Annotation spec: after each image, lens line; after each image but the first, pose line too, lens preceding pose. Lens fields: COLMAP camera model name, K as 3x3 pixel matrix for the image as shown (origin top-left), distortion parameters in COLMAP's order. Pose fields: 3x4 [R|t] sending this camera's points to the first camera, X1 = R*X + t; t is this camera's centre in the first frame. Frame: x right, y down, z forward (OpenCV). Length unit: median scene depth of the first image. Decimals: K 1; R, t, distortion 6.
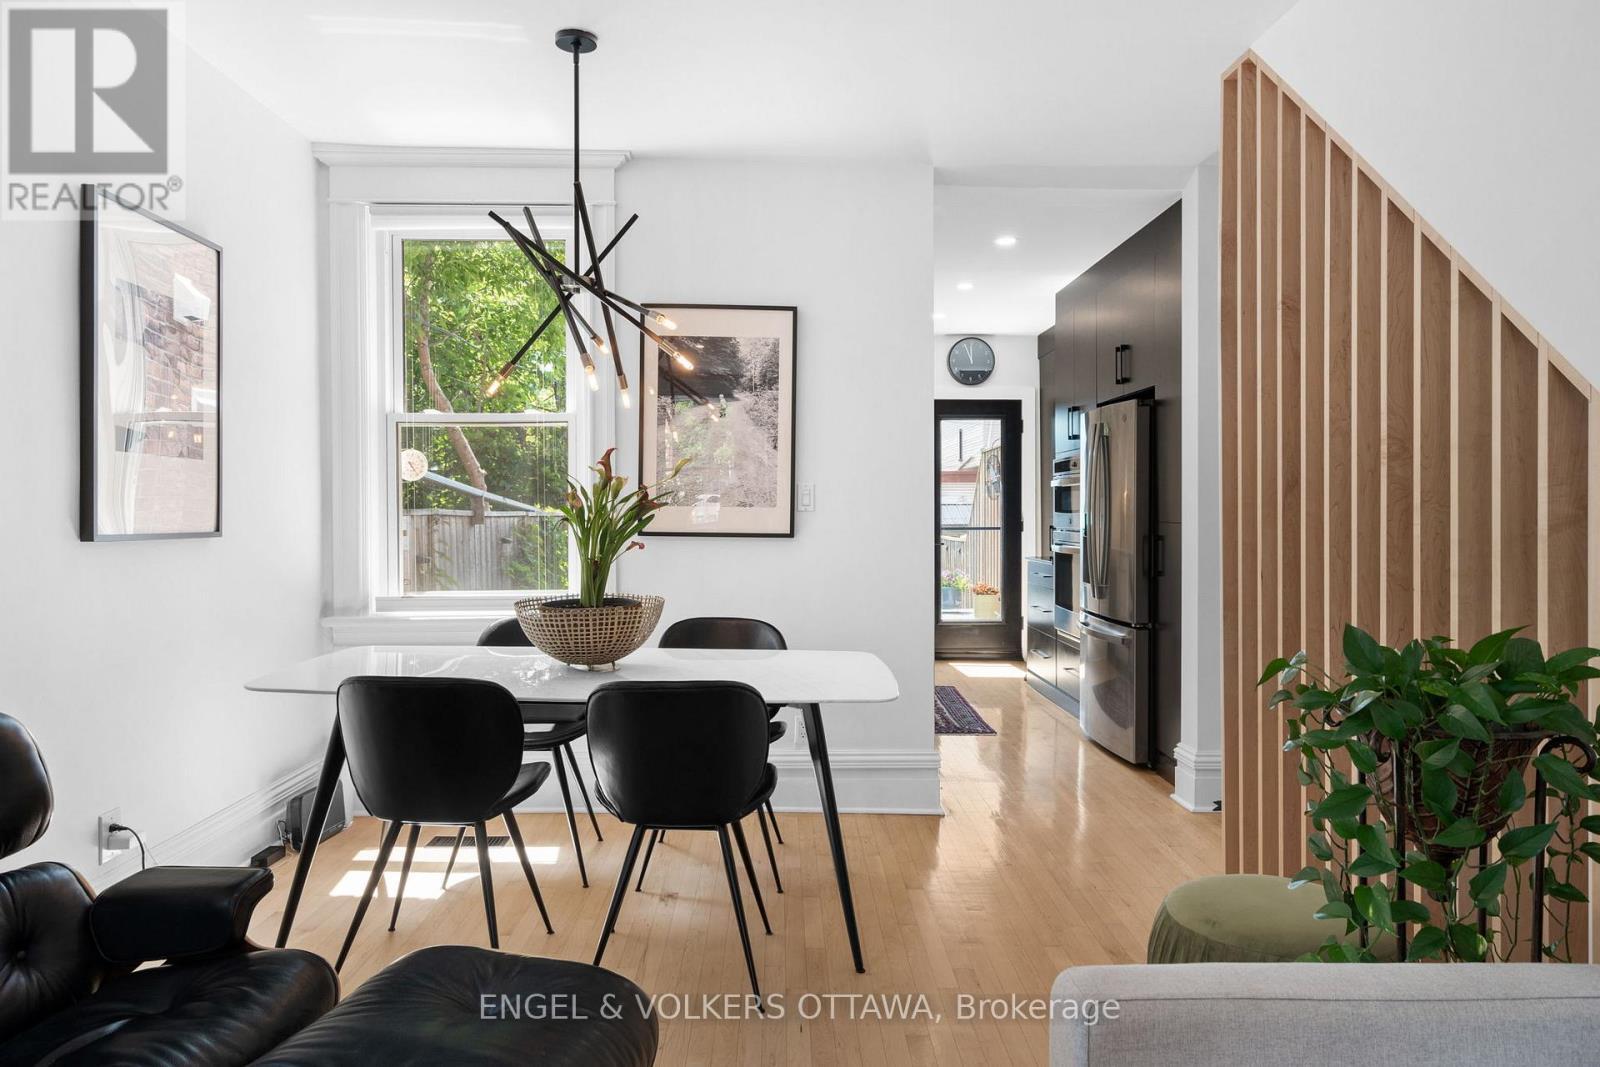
lens RADIAL K [[1193.0, 0, 797.7], [0, 1193.0, 506.5], [0, 0, 1]] dist [0.020334, 0.001617]
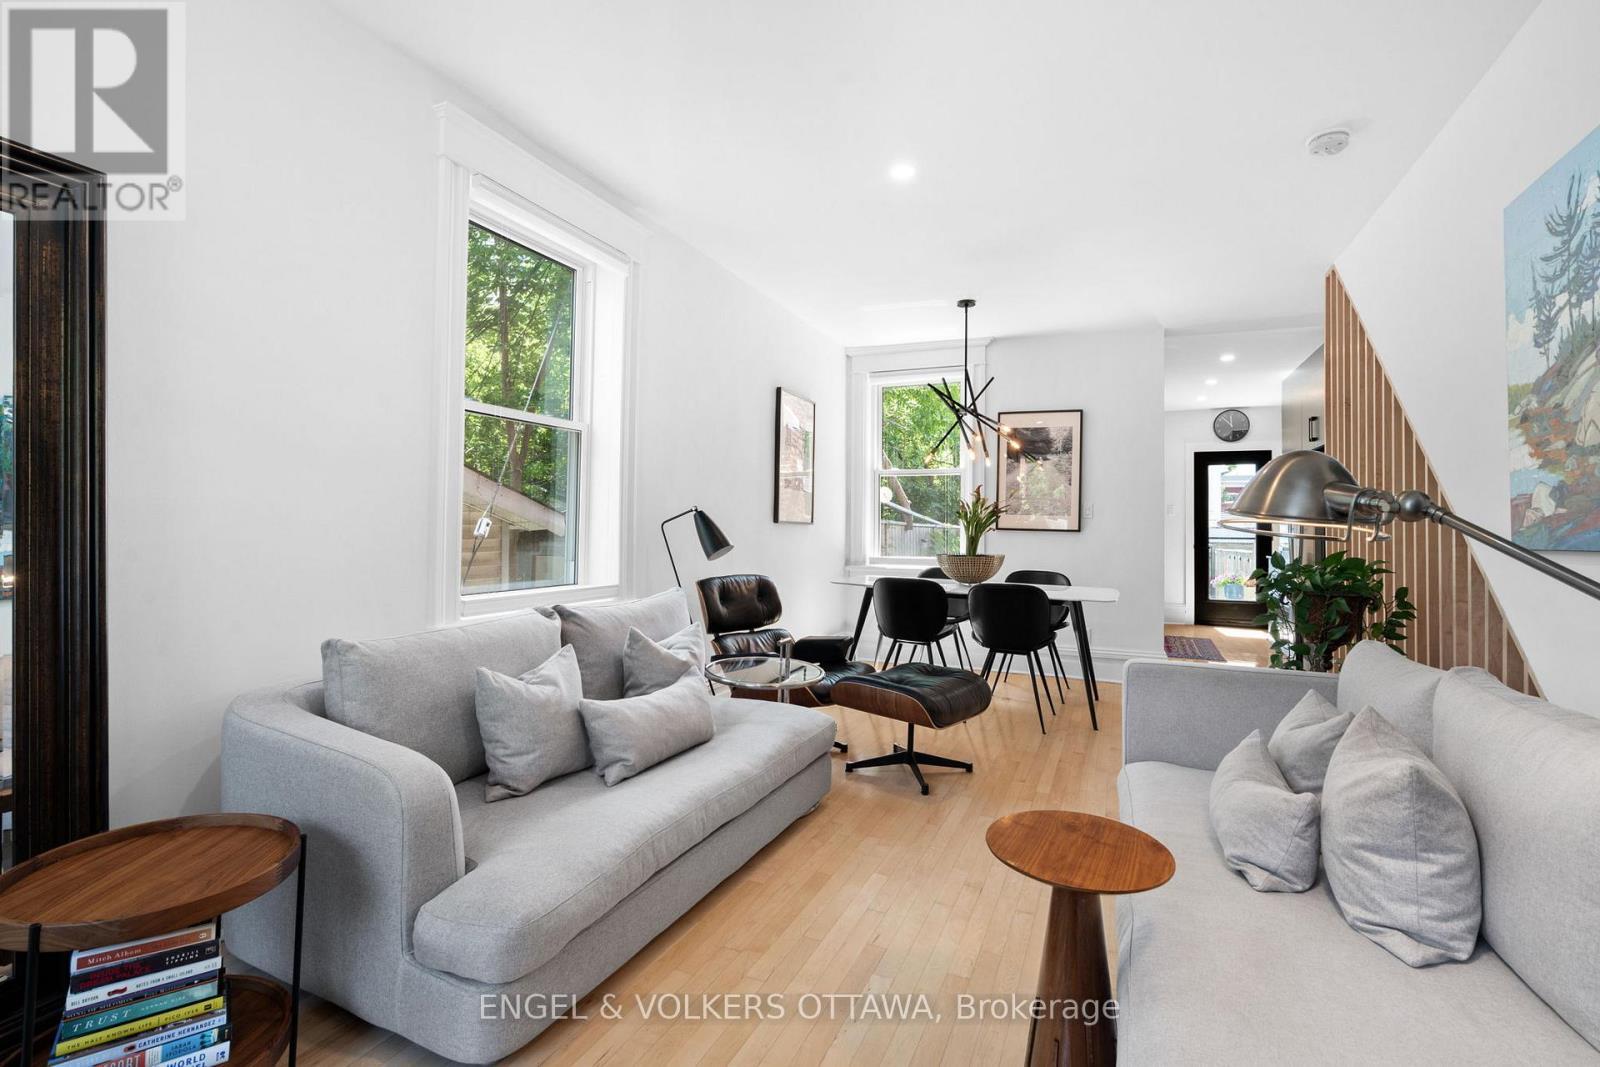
lens RADIAL K [[757.4, 0, 800.0], [0, 757.4, 533.5], [0, 0, 1]] dist [0.000620, 0.000301]
pose [[0.922147, 0.011863, -0.386657, 0.068967], [-0.007390, 0.999888, 0.013052, 0.021843], [0.386769, -0.009179, 0.922131, -0.367334]]
